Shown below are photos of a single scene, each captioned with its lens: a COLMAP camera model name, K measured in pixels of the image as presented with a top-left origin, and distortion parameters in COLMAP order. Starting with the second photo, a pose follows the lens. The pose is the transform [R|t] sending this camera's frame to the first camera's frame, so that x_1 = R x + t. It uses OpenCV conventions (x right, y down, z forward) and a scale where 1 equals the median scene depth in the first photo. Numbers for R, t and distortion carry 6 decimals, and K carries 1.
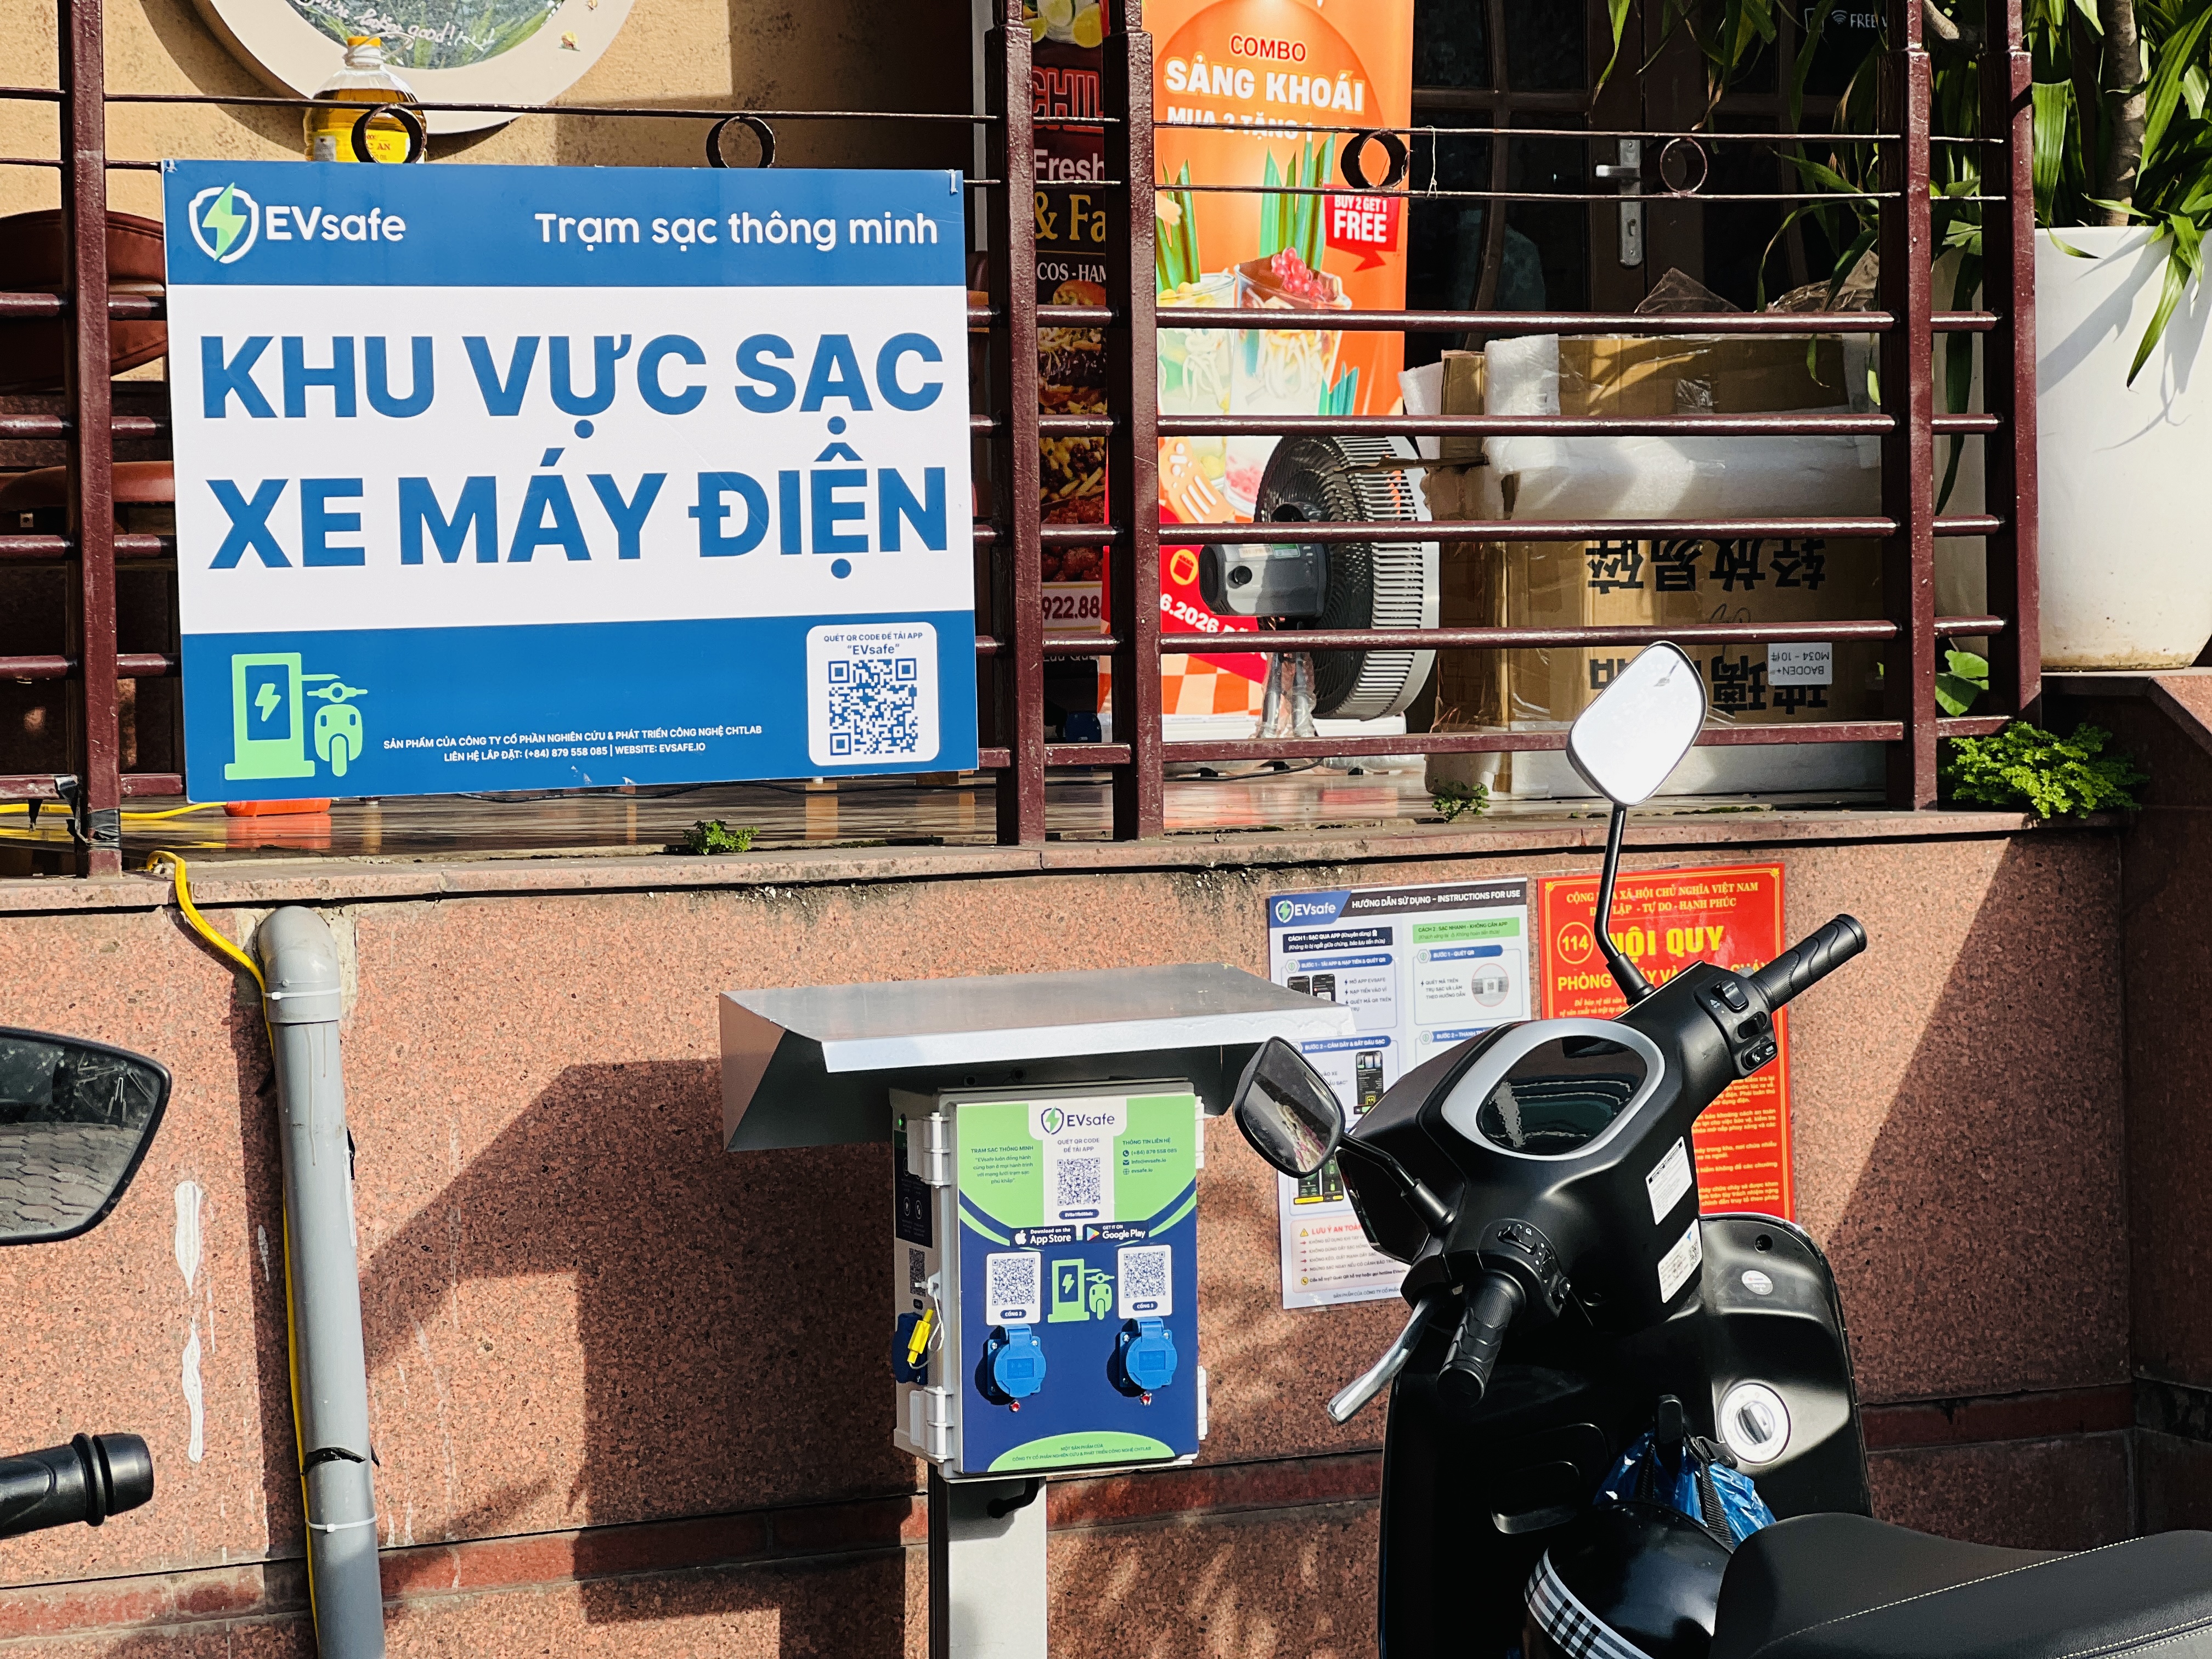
lens RADIAL K [[5003.9, 0, 1105.3], [0, 5003.9, 821.4], [0, 0, 1]] dist [0.118395, 0.000000]
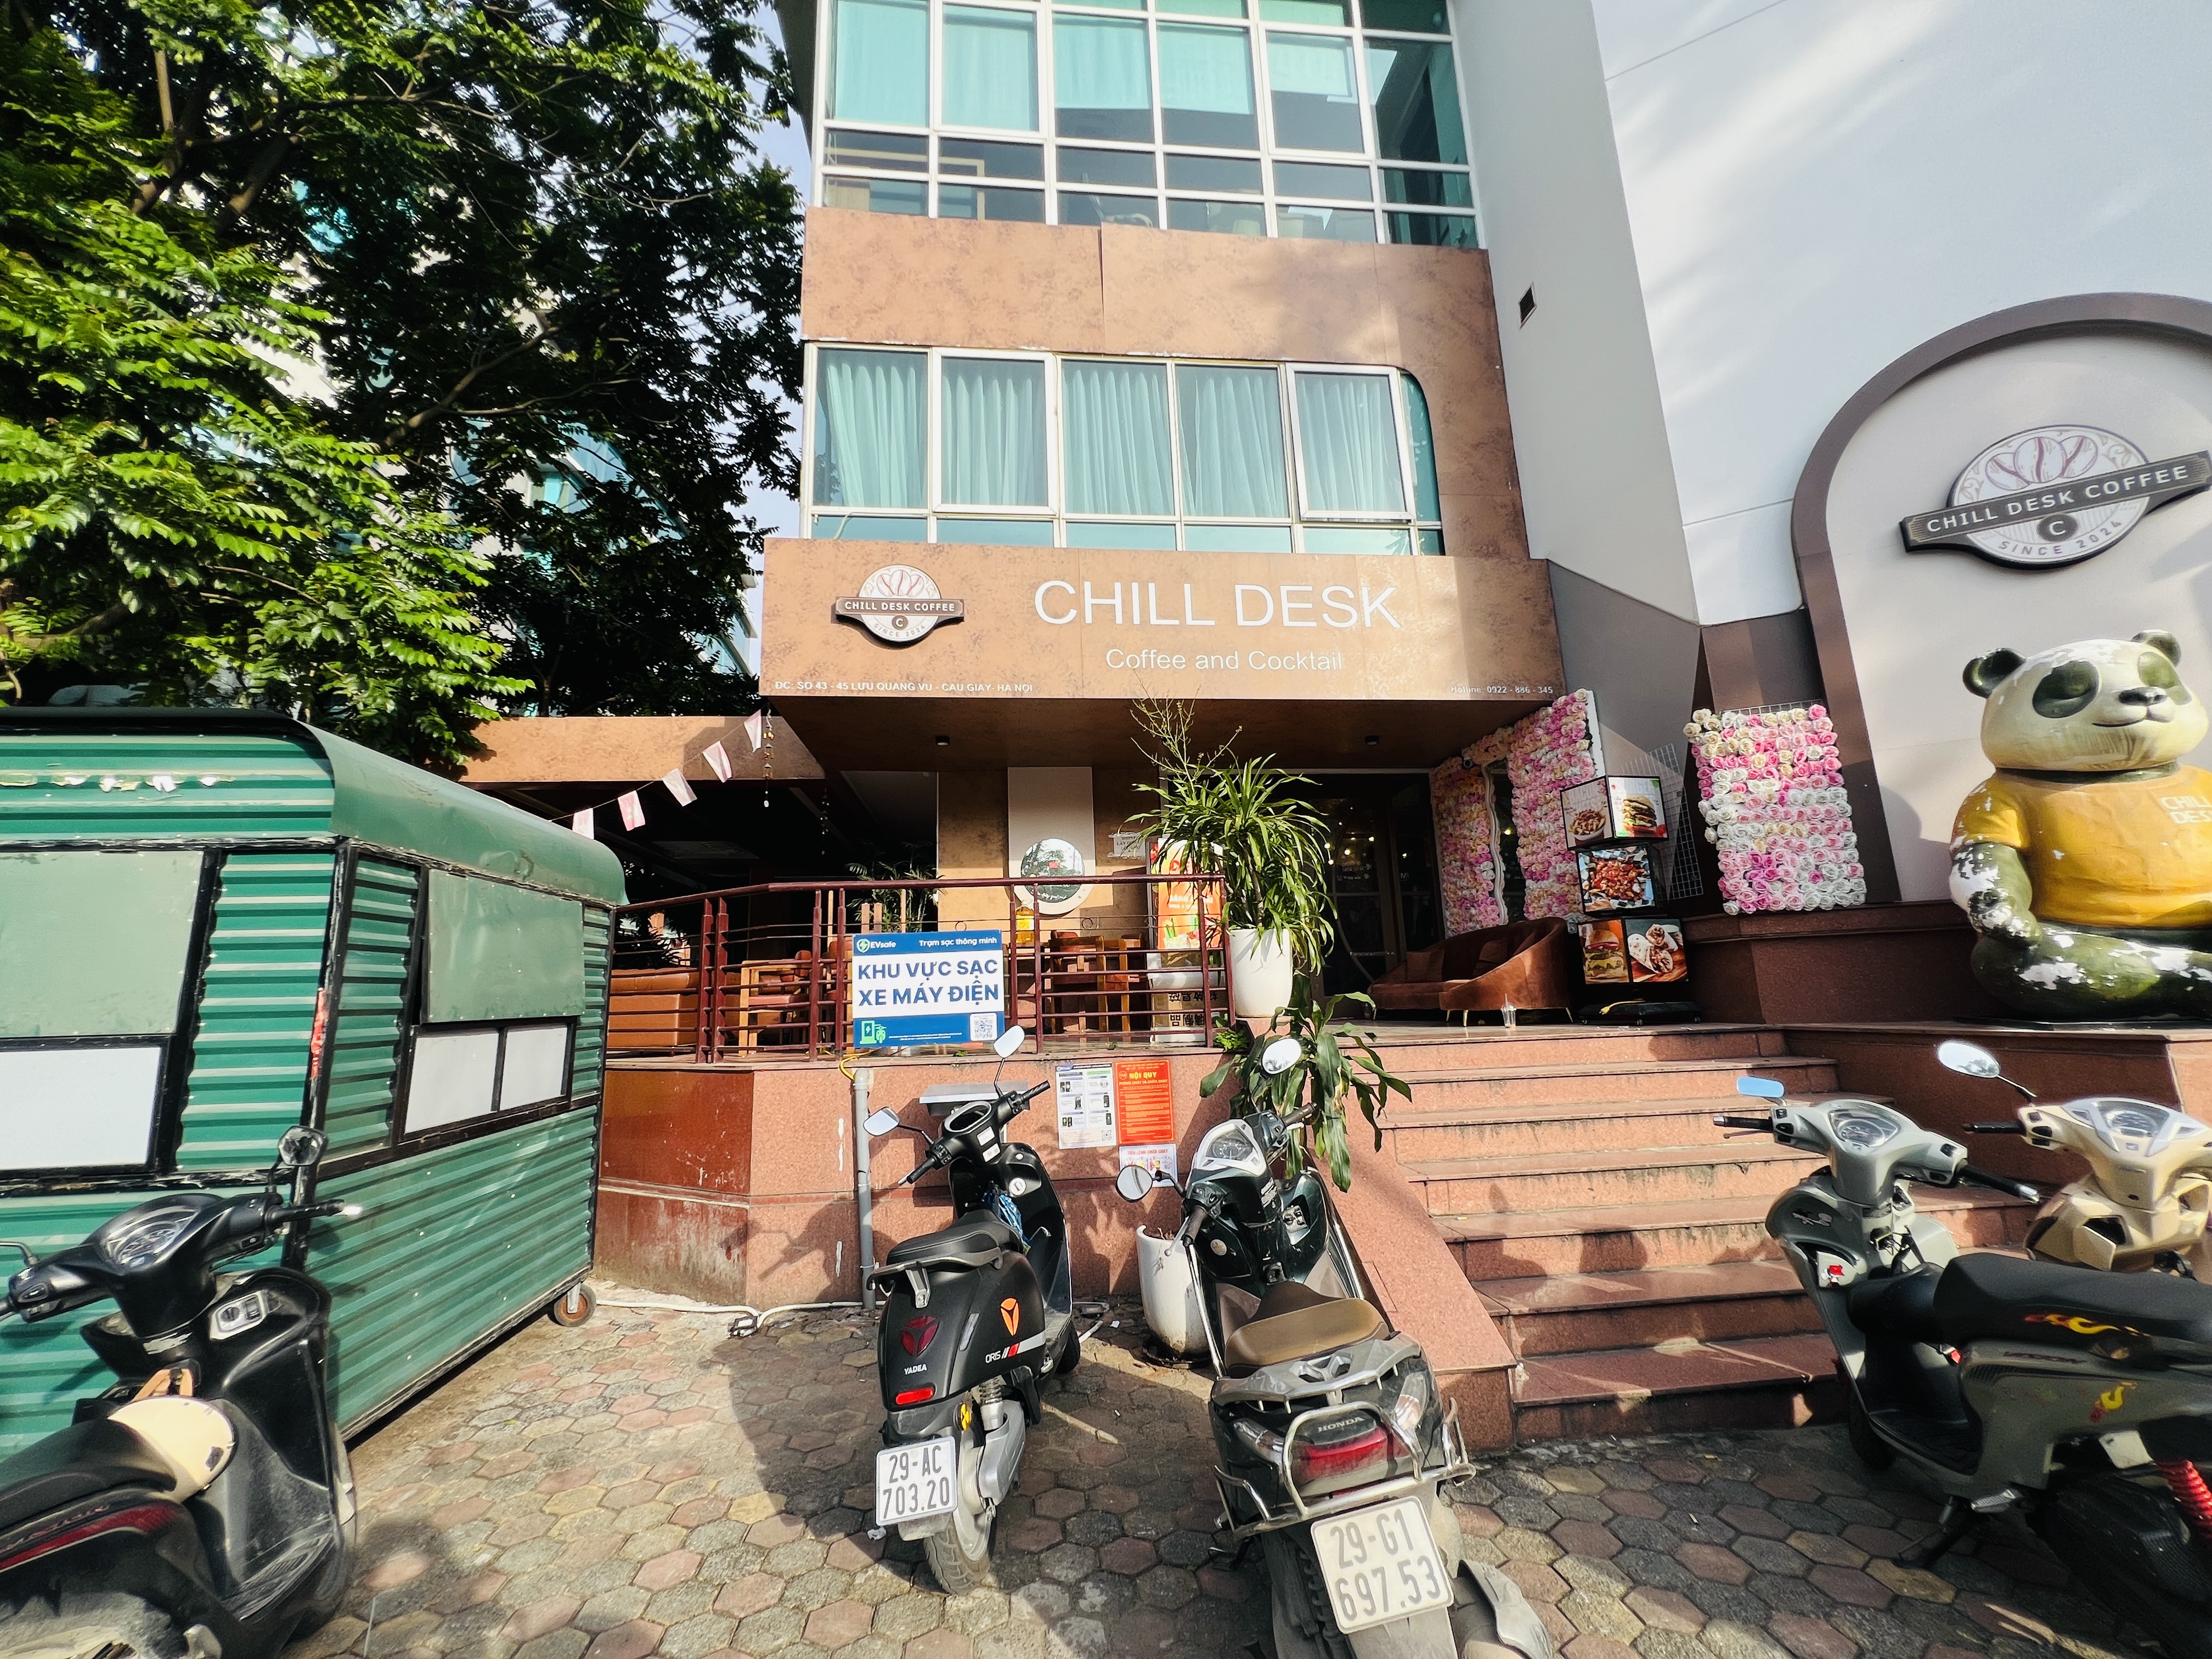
lens RADIAL K [[897.3, 0, 1100.2], [0, 897.3, 834.0], [0, 0, 1]] dist [-0.005312, 0.000762]
pose [[0.941959, -0.069518, -0.328450, 0.416442], [0.001684, 0.979292, -0.202444, -0.034018], [0.335722, 0.190141, 0.922571, 0.112236]]
